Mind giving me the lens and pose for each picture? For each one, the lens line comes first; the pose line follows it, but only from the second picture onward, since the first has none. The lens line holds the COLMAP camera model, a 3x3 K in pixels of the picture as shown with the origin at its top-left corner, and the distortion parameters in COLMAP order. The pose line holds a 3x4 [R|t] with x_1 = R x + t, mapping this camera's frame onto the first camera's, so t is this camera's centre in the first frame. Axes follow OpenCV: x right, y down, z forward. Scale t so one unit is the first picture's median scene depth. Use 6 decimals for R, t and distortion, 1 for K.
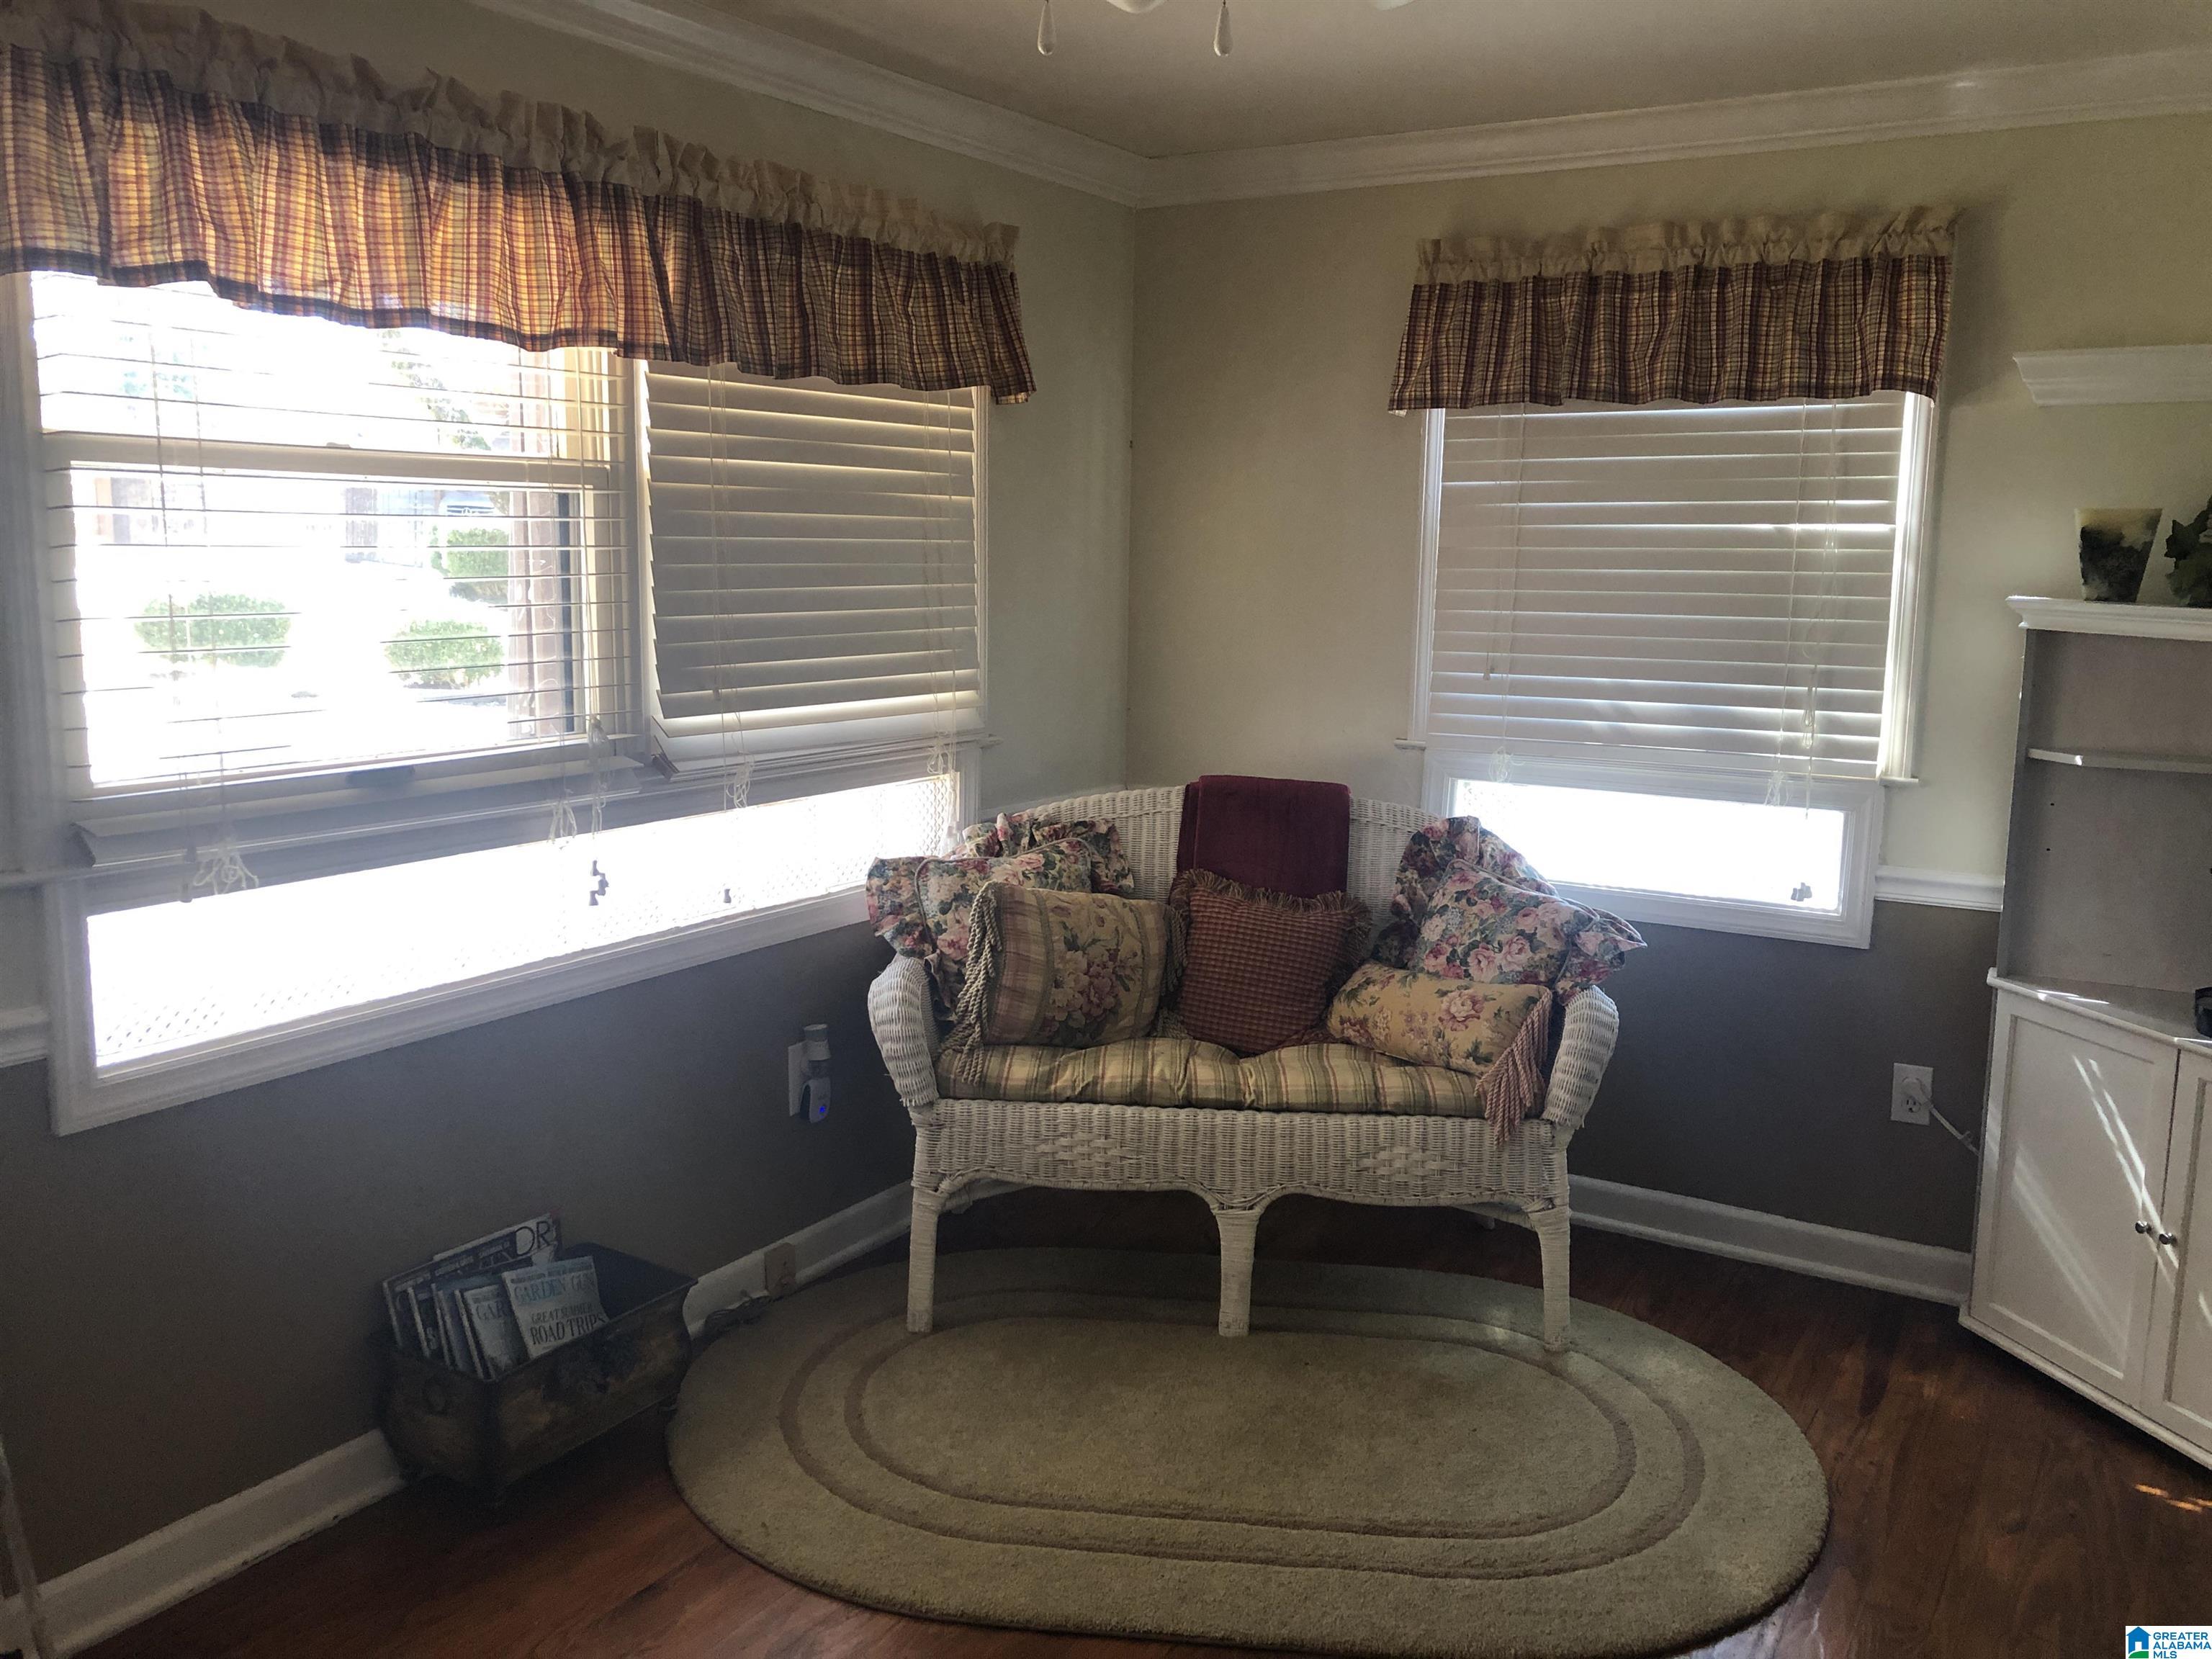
lens RADIAL K [[1798.0, 0, 1109.0], [0, 1798.0, 789.8], [0, 0, 1]] dist [0.080353, -0.008824]
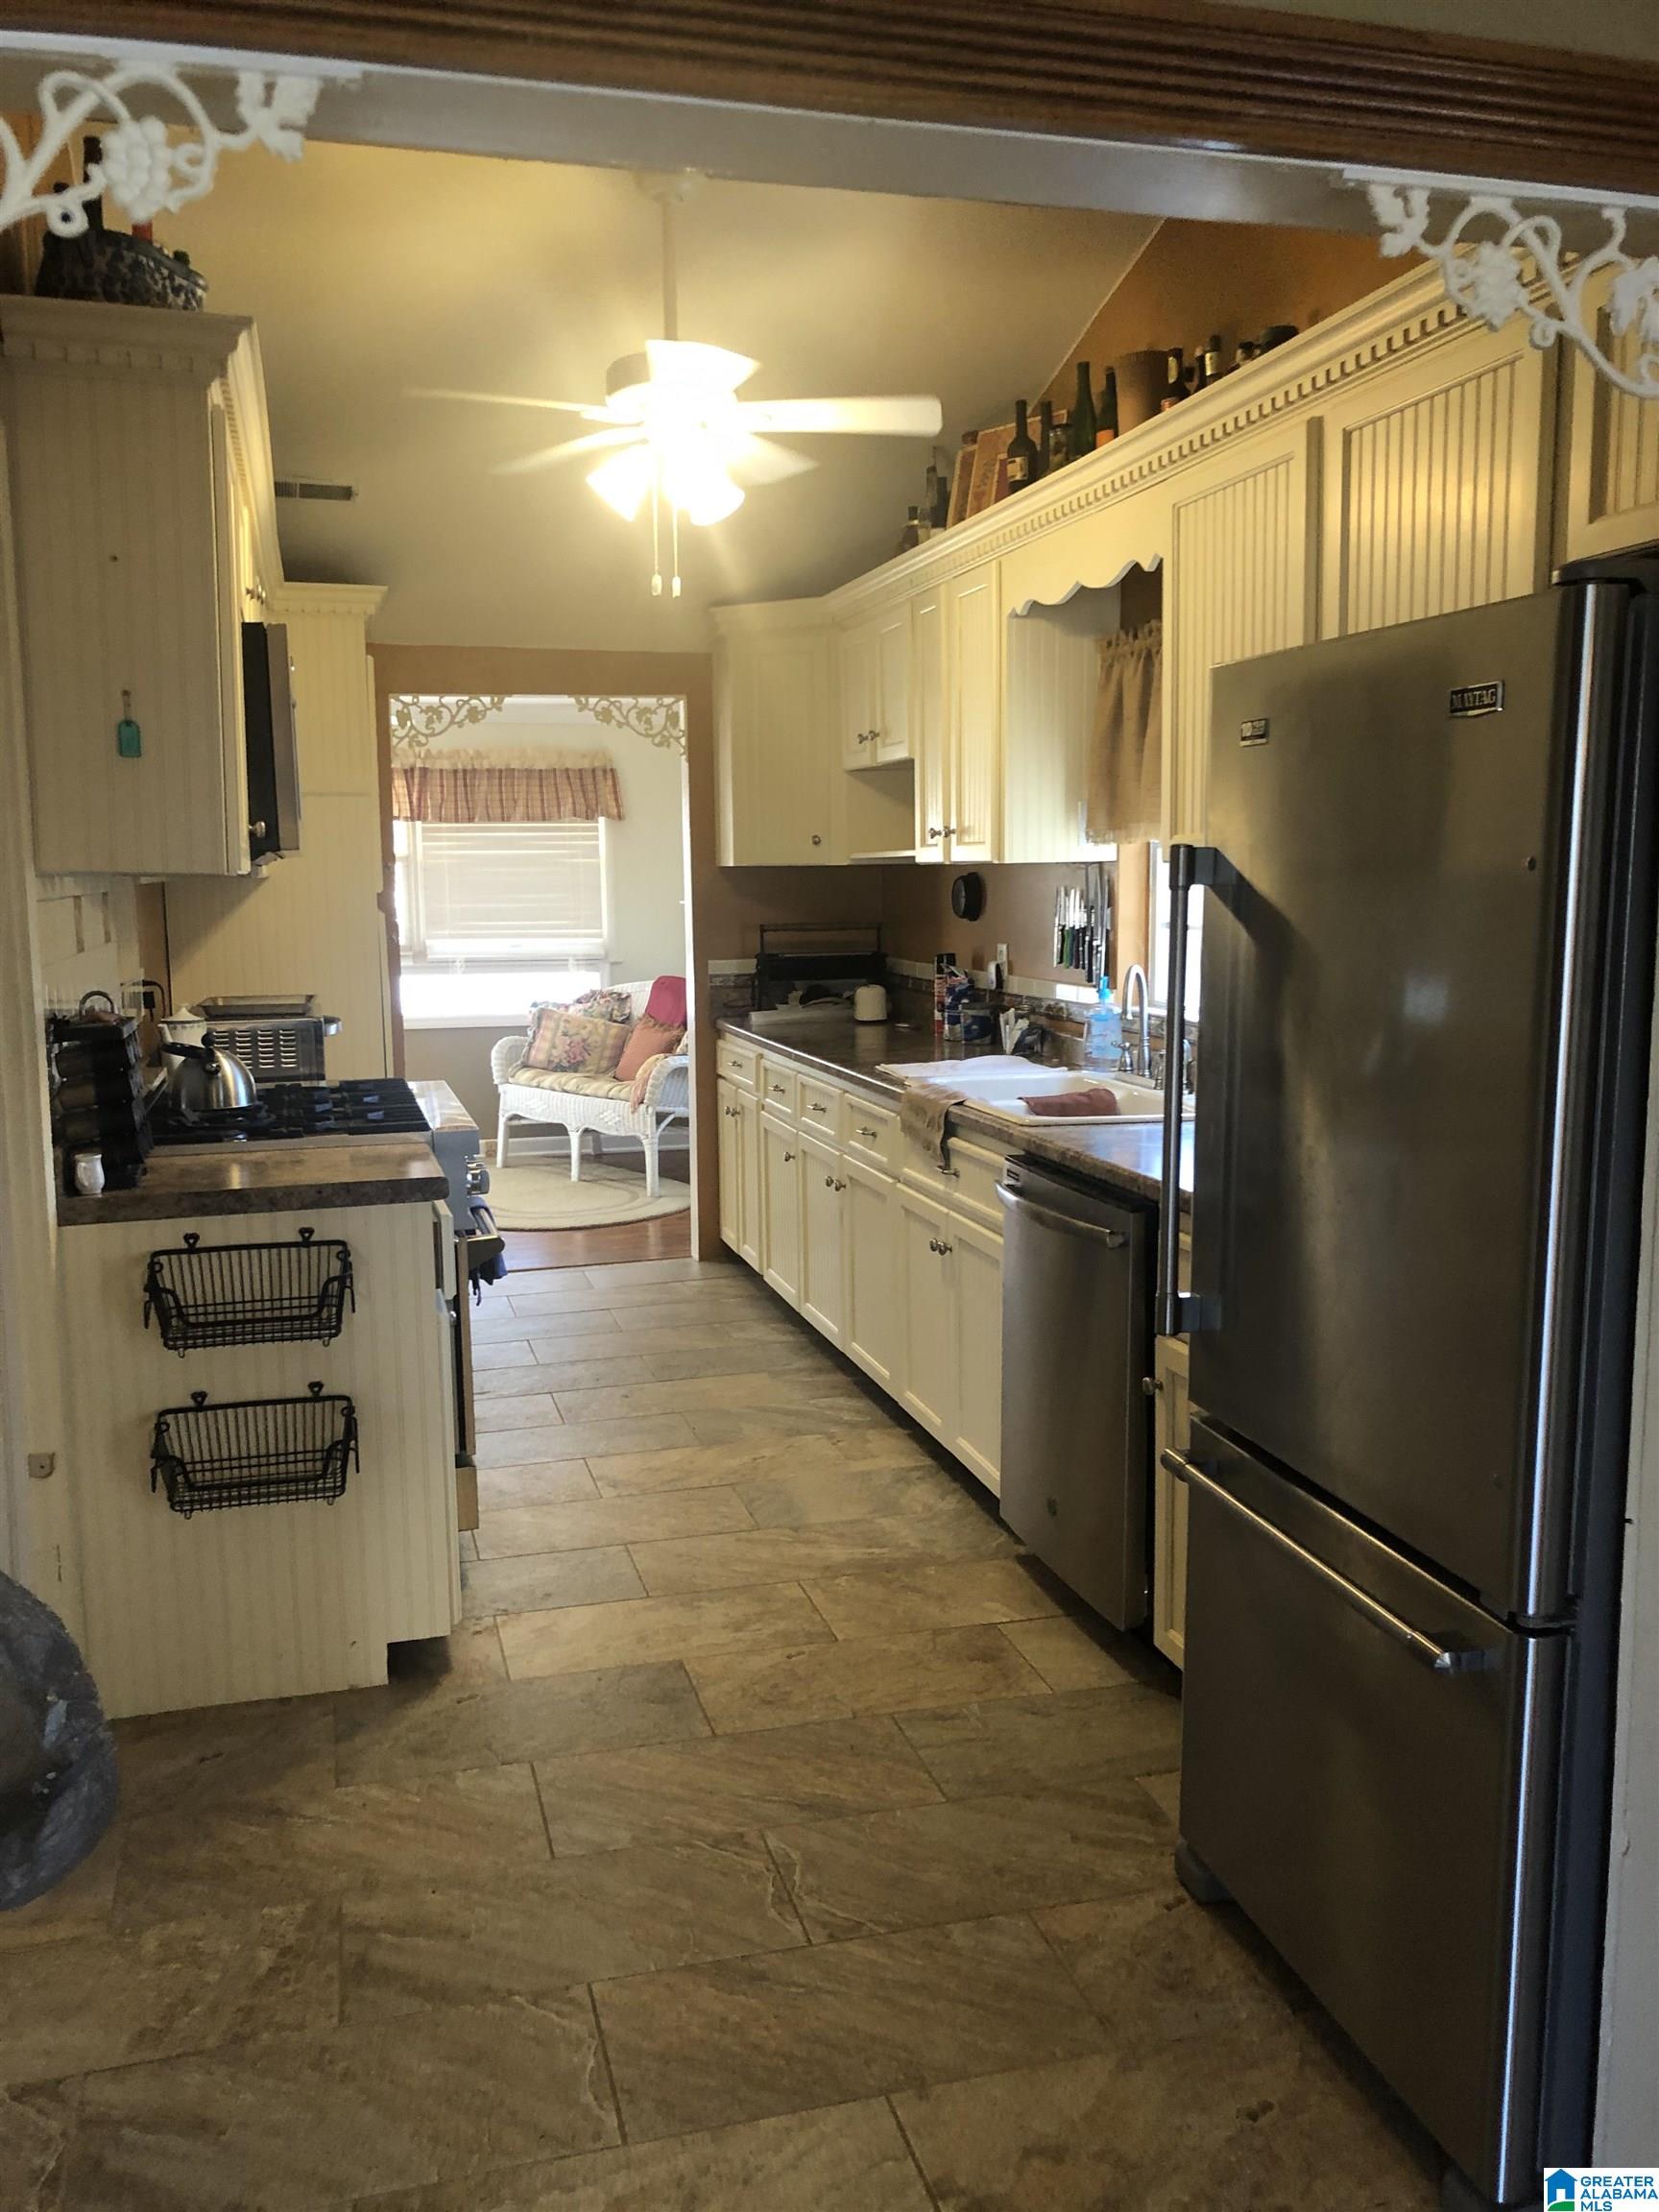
lens RADIAL K [[1781.9, 0, 826.7], [0, 1781.9, 1117.8], [0, 0, 1]] dist [0.059145, -0.078879]
pose [[0.736065, 0.072636, -0.673002, 2.076528], [-0.073662, 0.996917, 0.027030, 0.114227], [0.672891, 0.029679, 0.739146, -0.664393]]
